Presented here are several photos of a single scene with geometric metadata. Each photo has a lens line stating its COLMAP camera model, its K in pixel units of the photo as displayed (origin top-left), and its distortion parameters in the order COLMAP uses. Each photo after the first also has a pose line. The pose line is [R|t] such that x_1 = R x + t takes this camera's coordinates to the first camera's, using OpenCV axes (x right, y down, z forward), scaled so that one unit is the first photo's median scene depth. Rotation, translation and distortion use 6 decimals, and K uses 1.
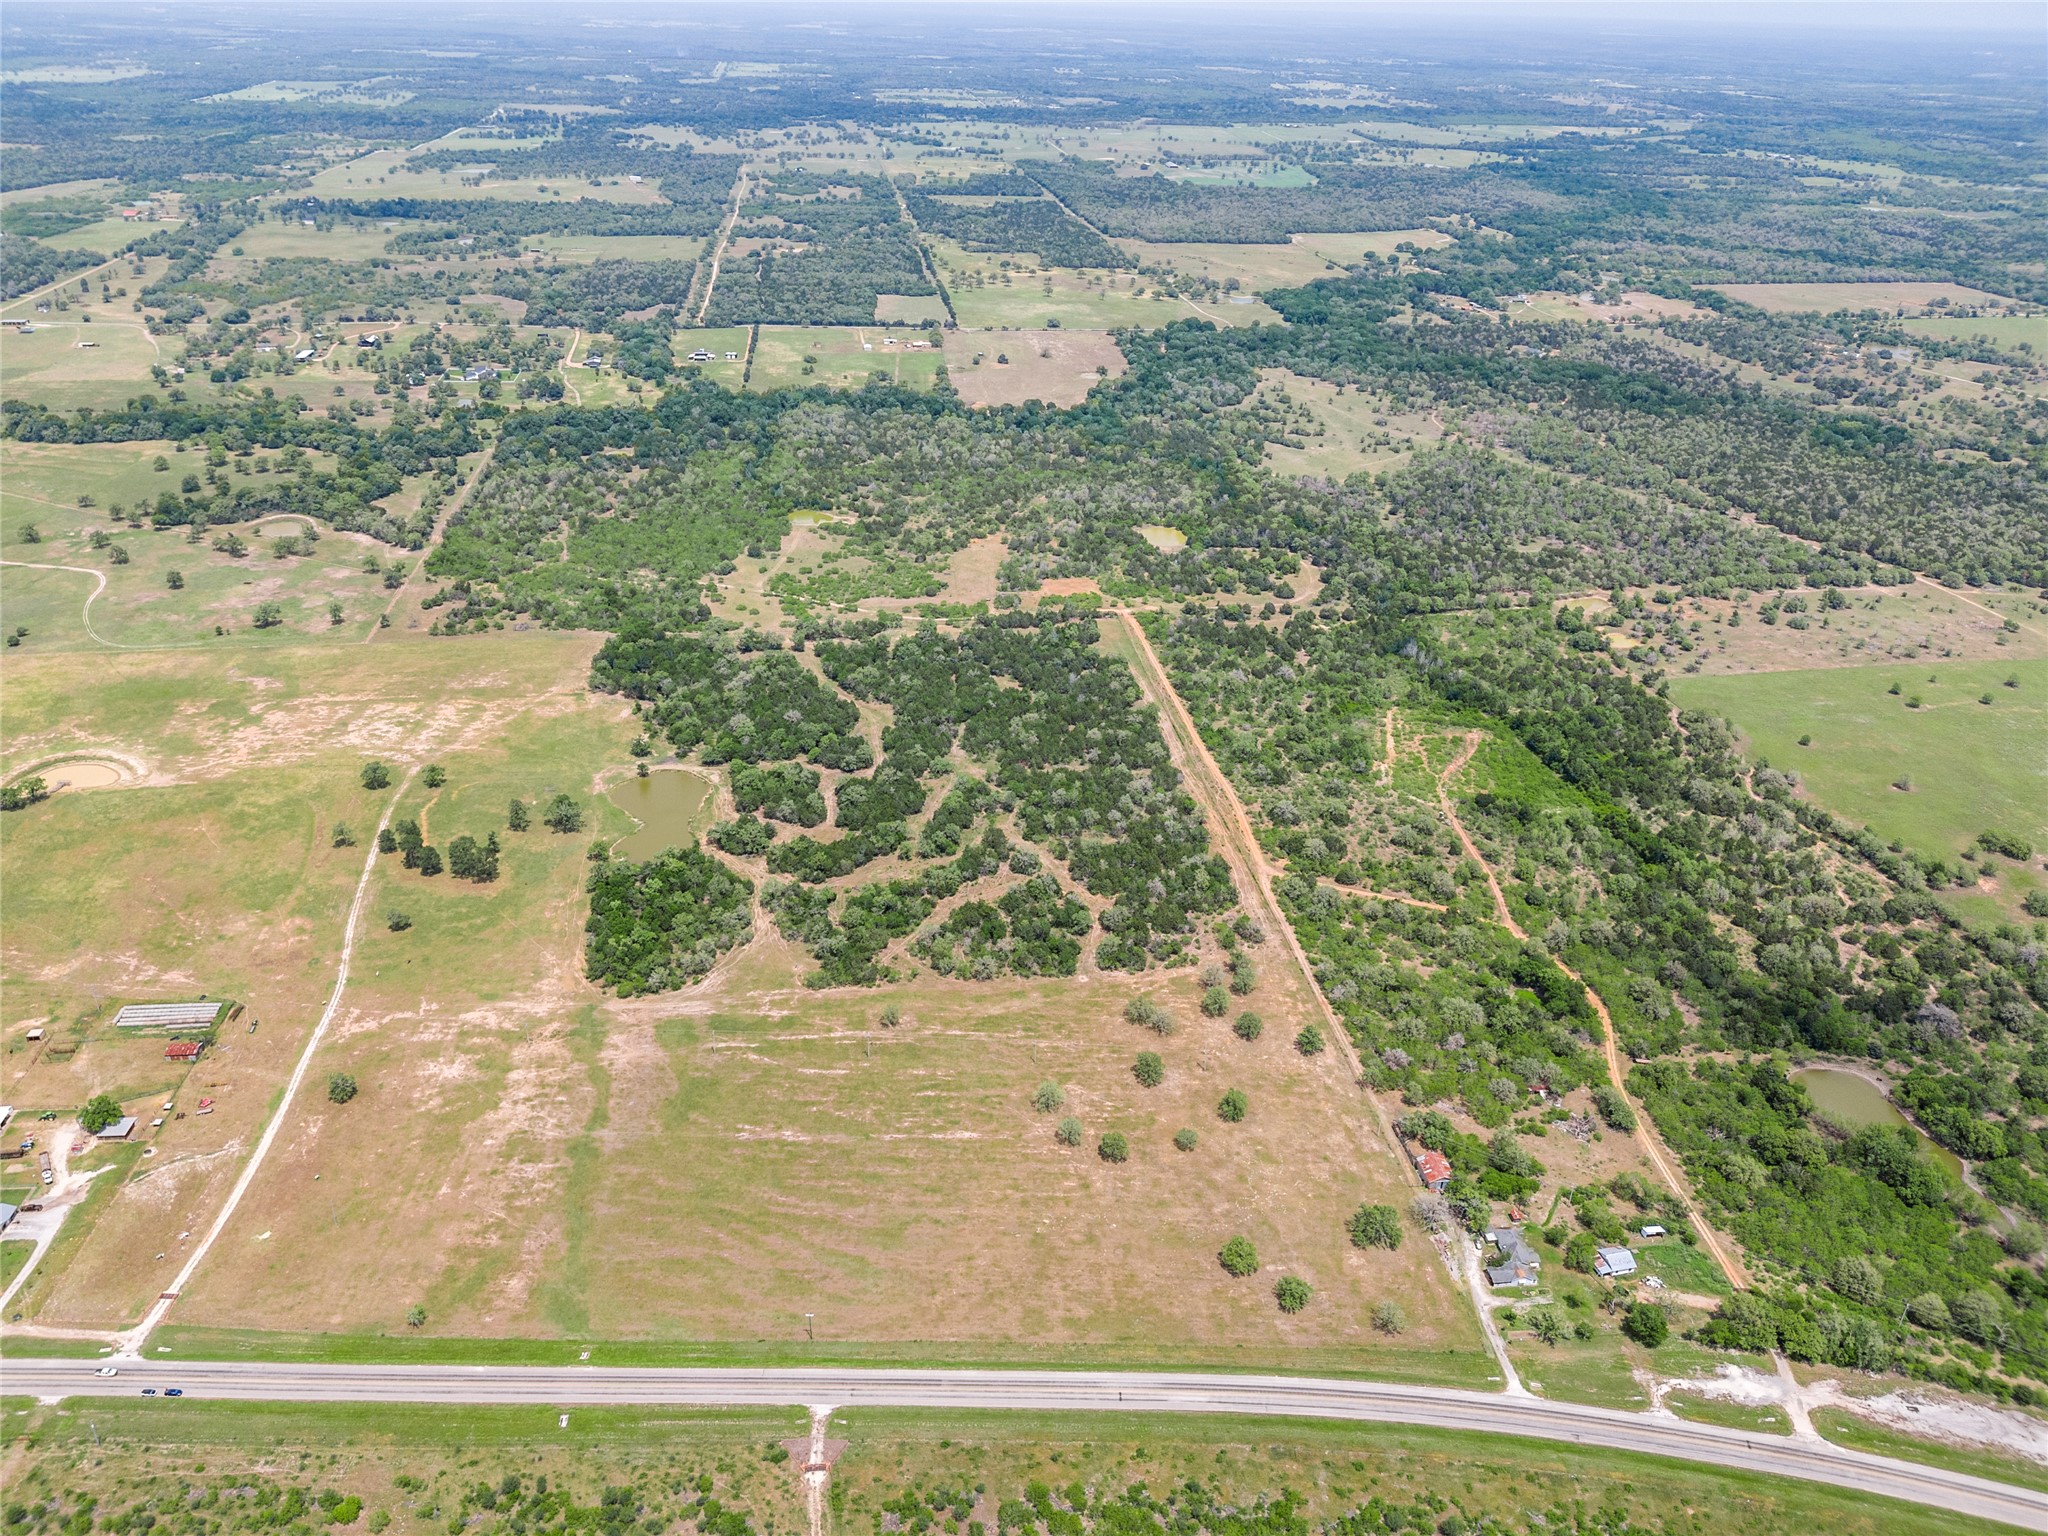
lens RADIAL K [[1556.2, 0, 963.8], [0, 1556.2, 768.2], [0, 0, 1]] dist [-0.001769, -0.000481]
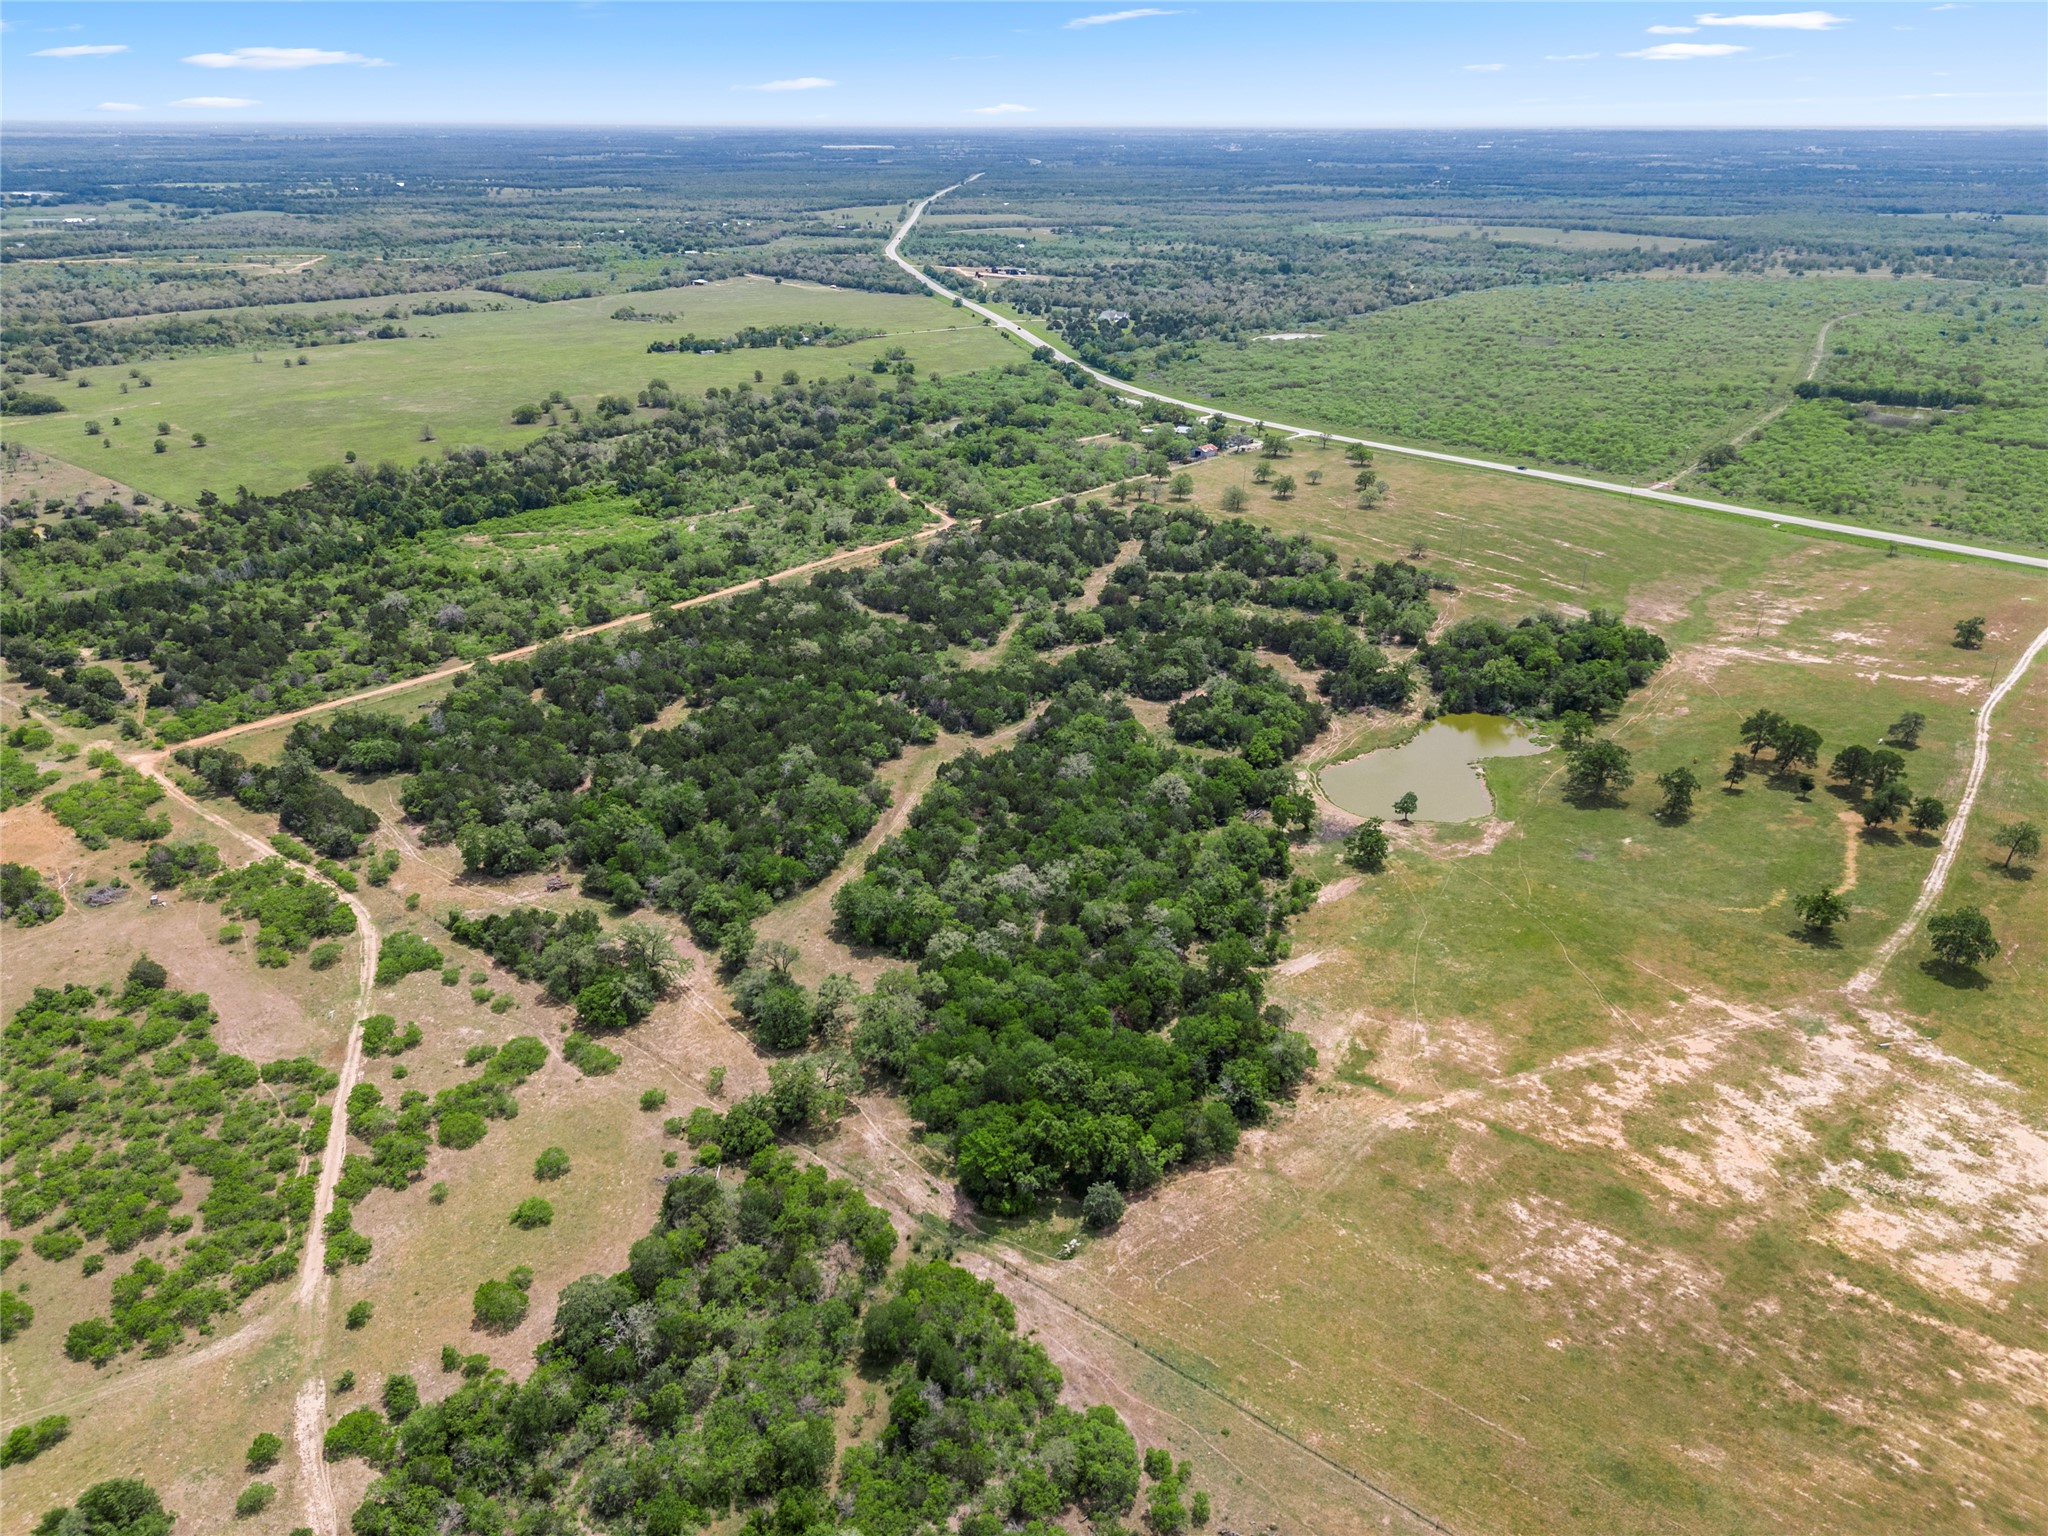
lens RADIAL K [[1516.6, 0, 1024.0], [0, 1516.6, 768.0], [0, 0, 1]] dist [0.074210, -0.079405]
pose [[-0.695878, -0.300093, 0.652455, -0.527811], [0.306723, 0.697288, 0.647851, -0.453367], [-0.649364, 0.650949, -0.393182, 1.494422]]
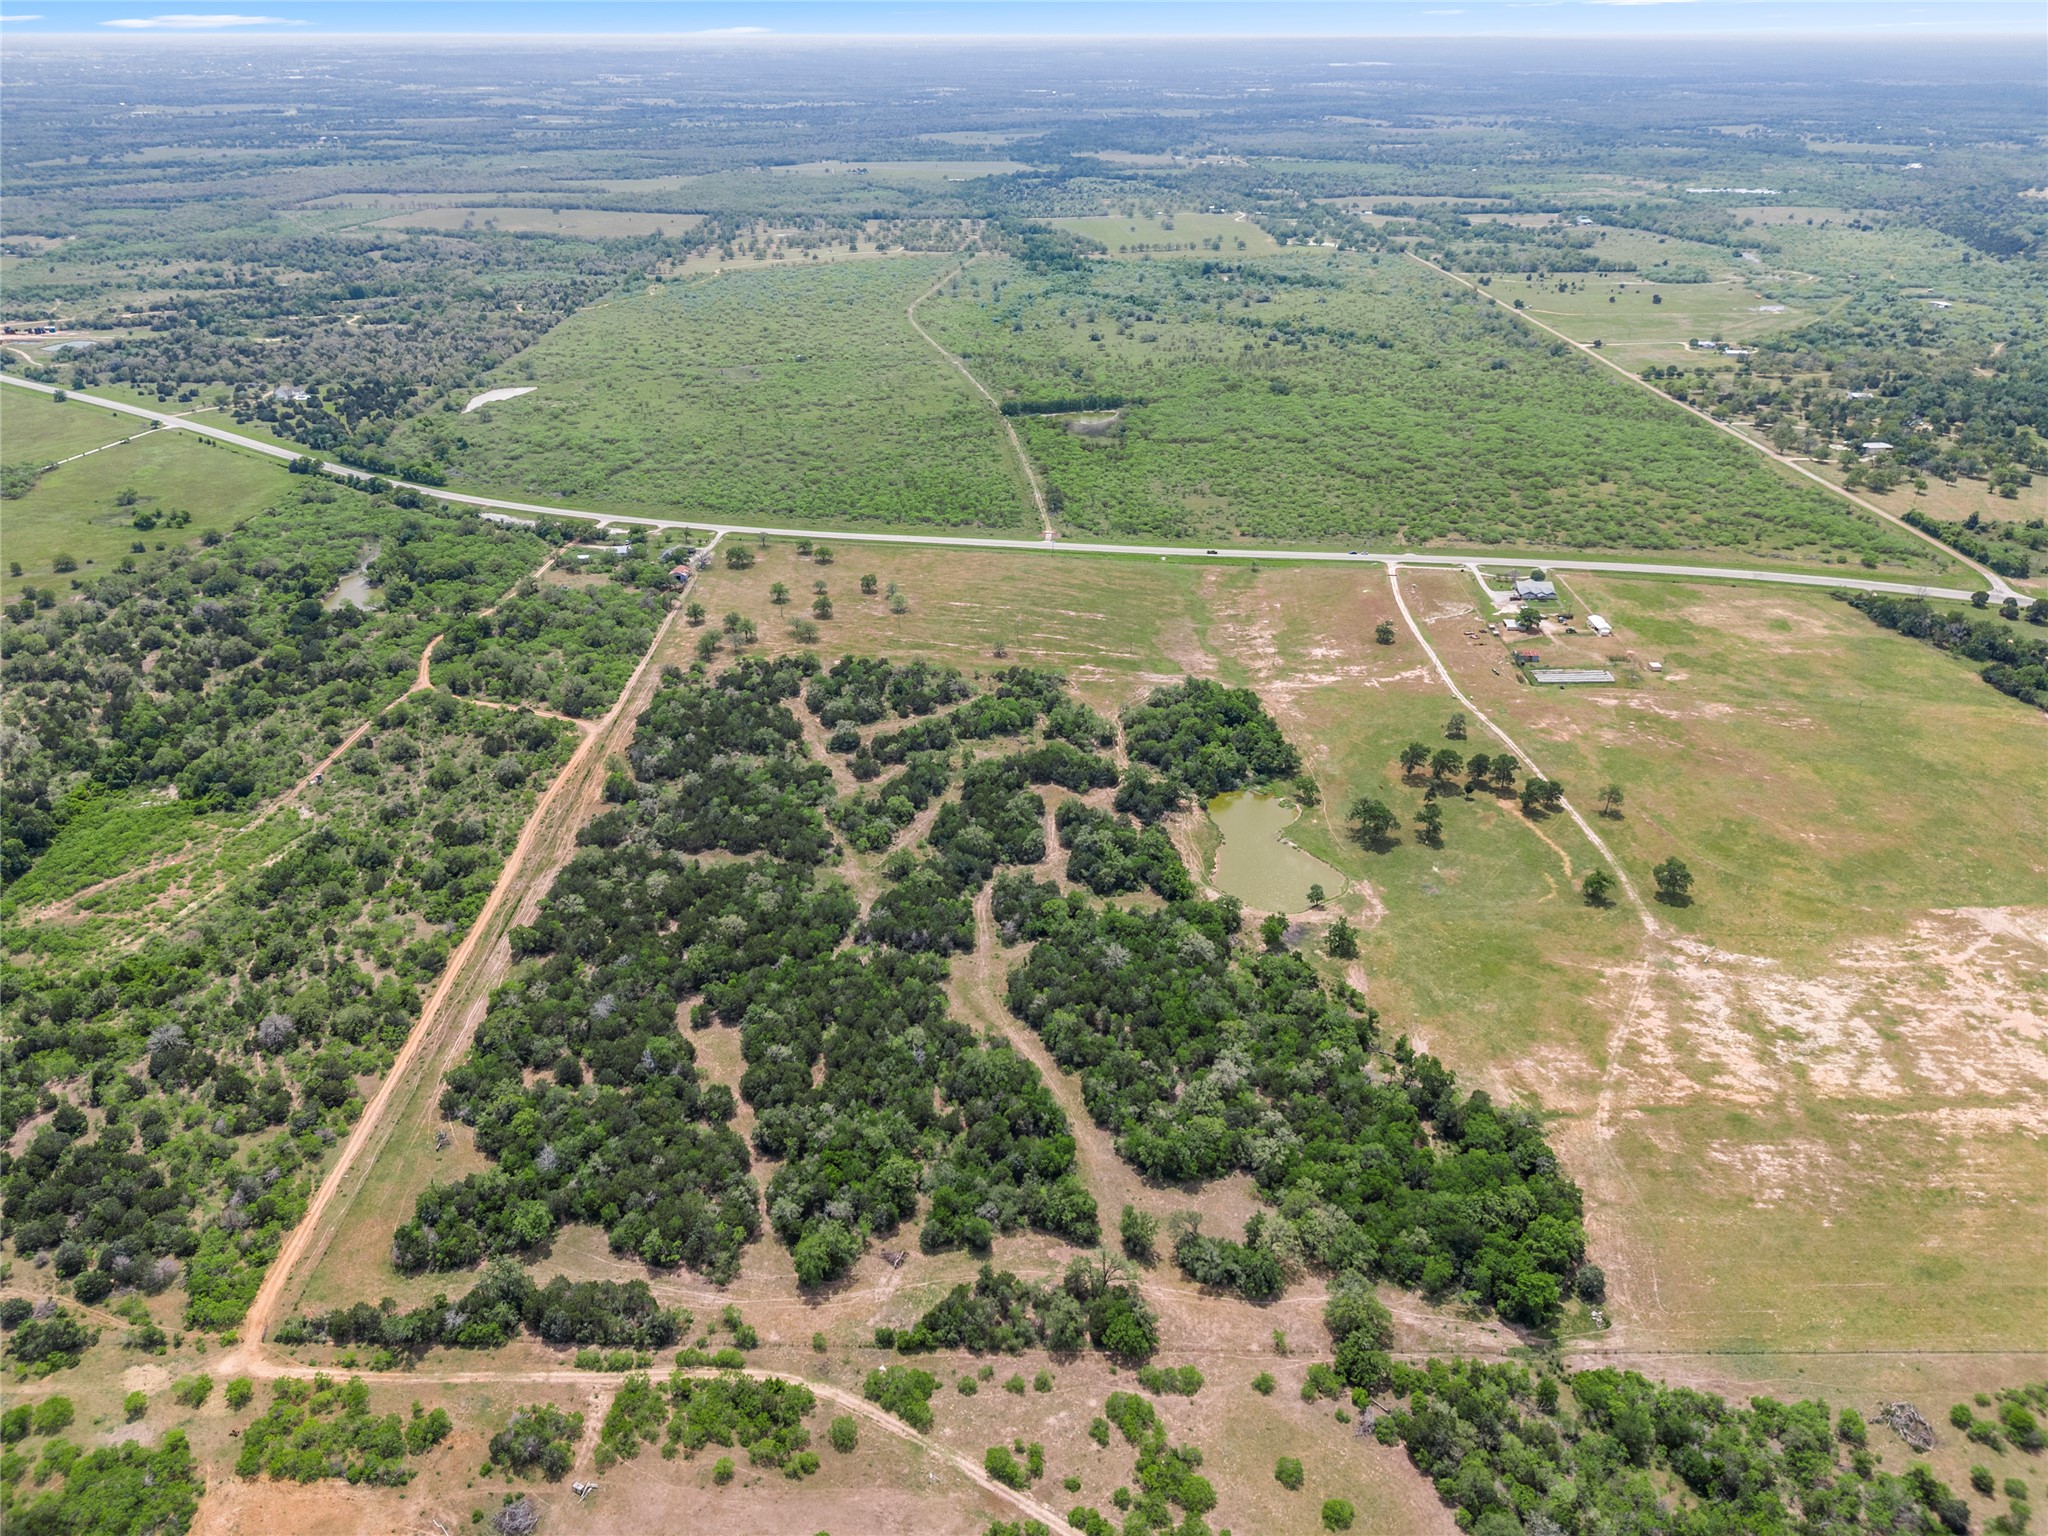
lens RADIAL K [[1516.6, 0, 1024.0], [0, 1516.6, 768.0], [0, 0, 1]] dist [0.074210, -0.079405]
pose [[-0.996545, -0.060003, 0.057431, -0.128001], [0.008992, 0.609458, 0.792768, -0.680541], [-0.082570, 0.790545, -0.606812, 1.612366]]
